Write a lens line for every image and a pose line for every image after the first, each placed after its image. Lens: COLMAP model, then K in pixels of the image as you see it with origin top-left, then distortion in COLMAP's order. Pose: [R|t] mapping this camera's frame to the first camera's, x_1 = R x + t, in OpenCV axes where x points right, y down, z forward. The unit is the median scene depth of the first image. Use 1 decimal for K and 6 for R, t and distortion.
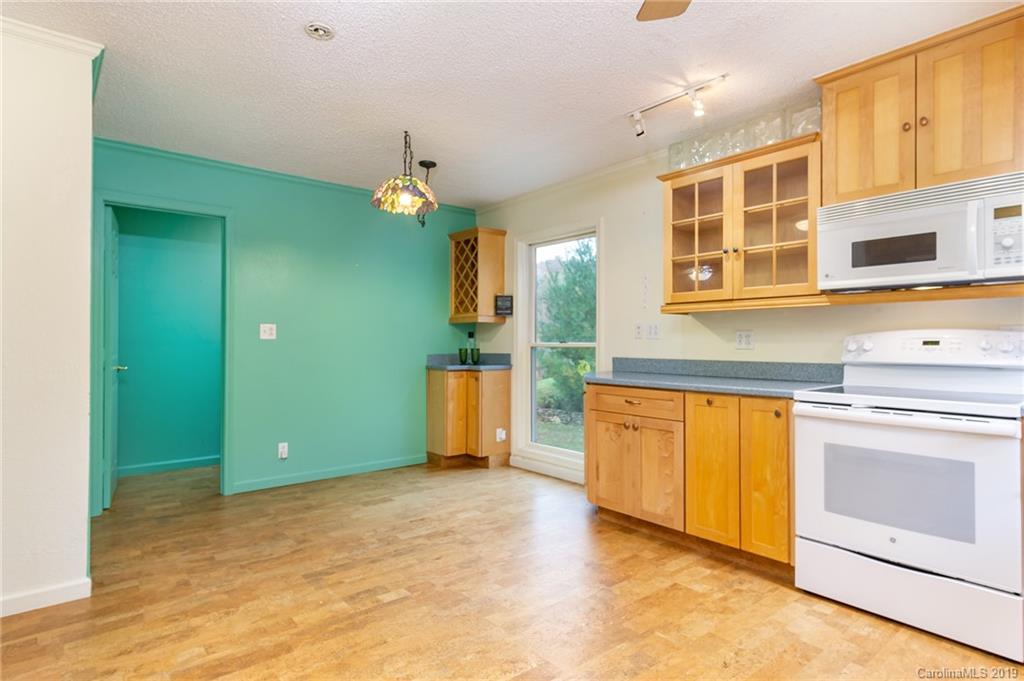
lens RADIAL K [[542.5, 0, 512.0], [0, 542.5, 340.5], [0, 0, 1]] dist [0.008879, 0.000350]
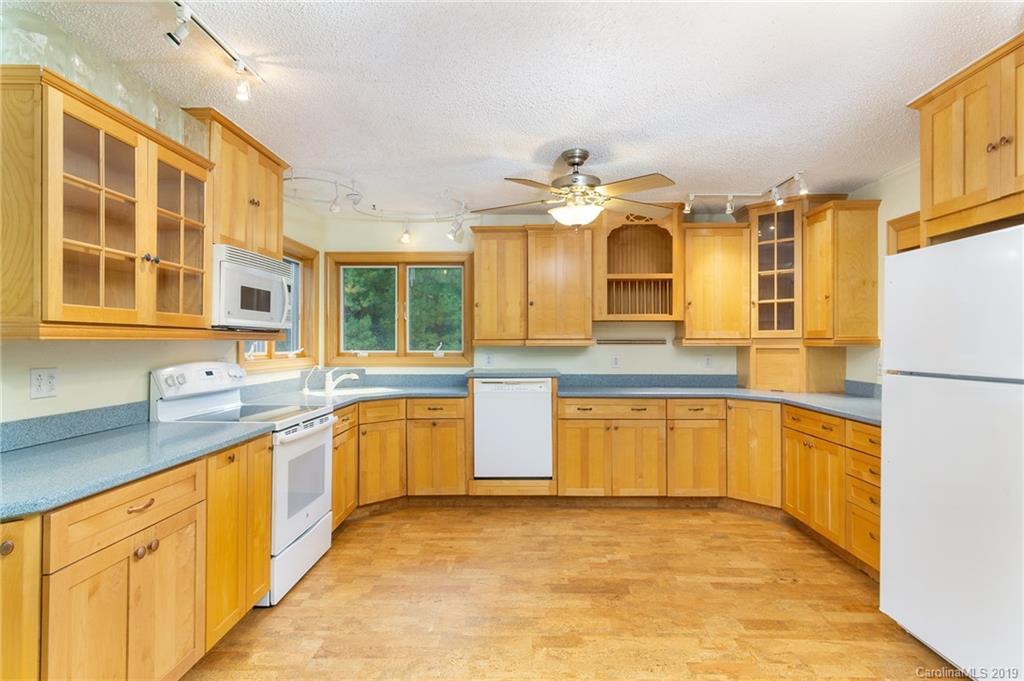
lens RADIAL K [[558.5, 0, 521.0], [0, 558.5, 339.3], [0, 0, 1]] dist [0.000492, 0.000315]
pose [[-0.767037, 0.004083, 0.641590, -0.545151], [-0.001000, 0.999971, -0.007559, -0.062680], [-0.641602, -0.006439, -0.767010, 1.508072]]
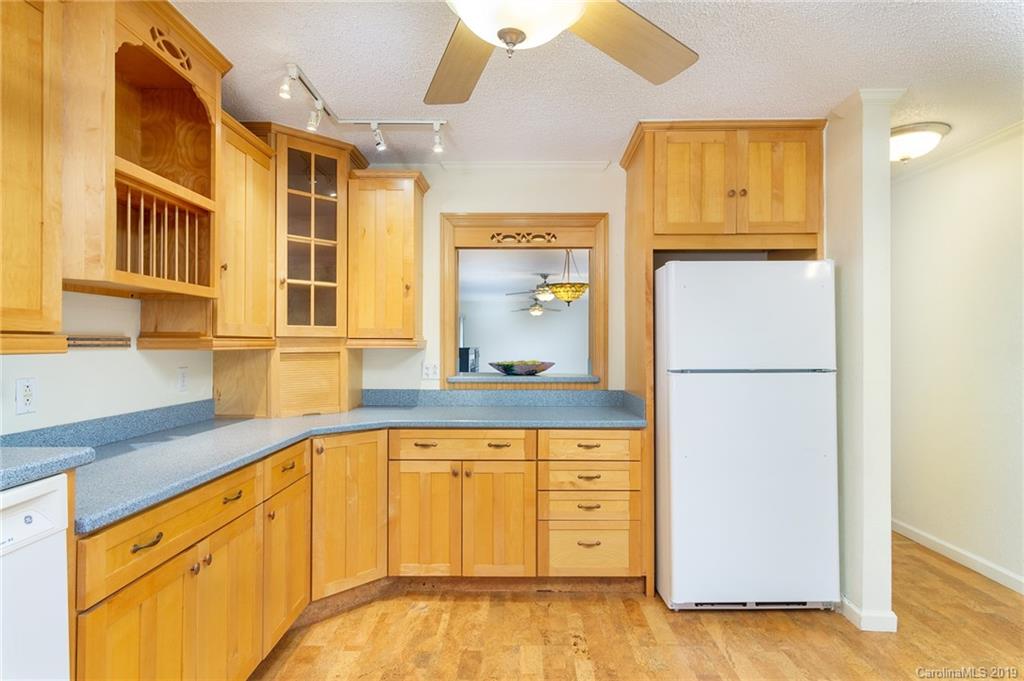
lens RADIAL K [[542.5, 0, 512.0], [0, 542.5, 340.5], [0, 0, 1]] dist [0.008879, 0.000350]
pose [[-0.635931, -0.004404, -0.771733, 0.598781], [0.002362, 0.999968, -0.007652, -0.063644], [0.771742, -0.006689, -0.635900, 0.713207]]
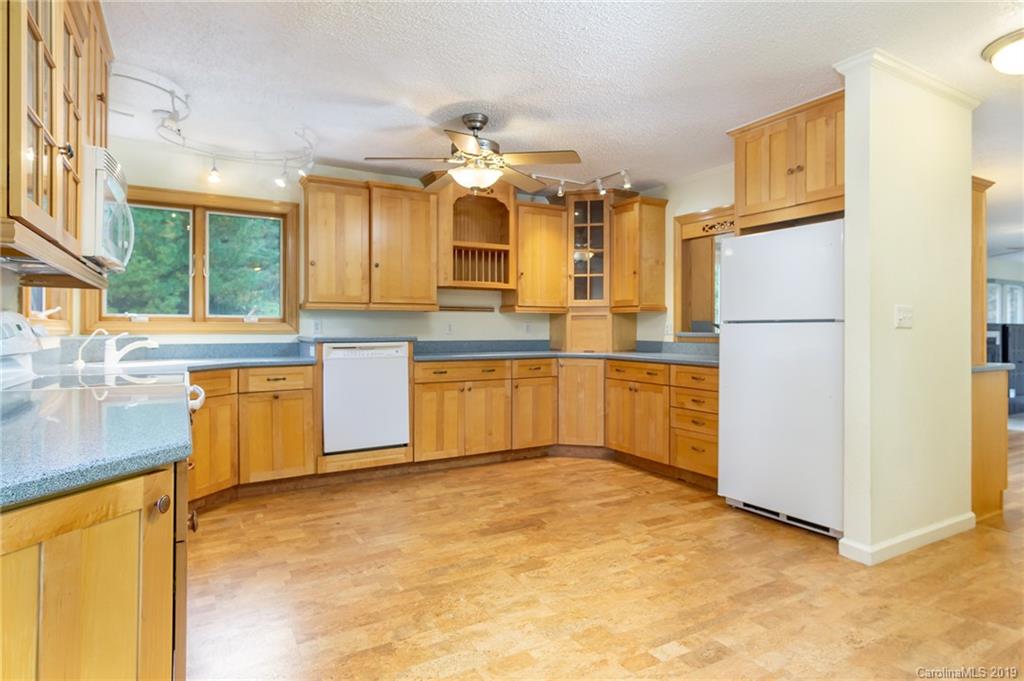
lens RADIAL K [[576.8, 0, 550.8], [0, 576.8, 324.8], [0, 0, 1]] dist [-0.002229, 0.000338]
pose [[-0.993180, 0.001319, 0.116585, -0.142004], [0.000008, 0.999937, -0.011242, 0.011425], [-0.116593, -0.011164, -0.993117, 1.795106]]
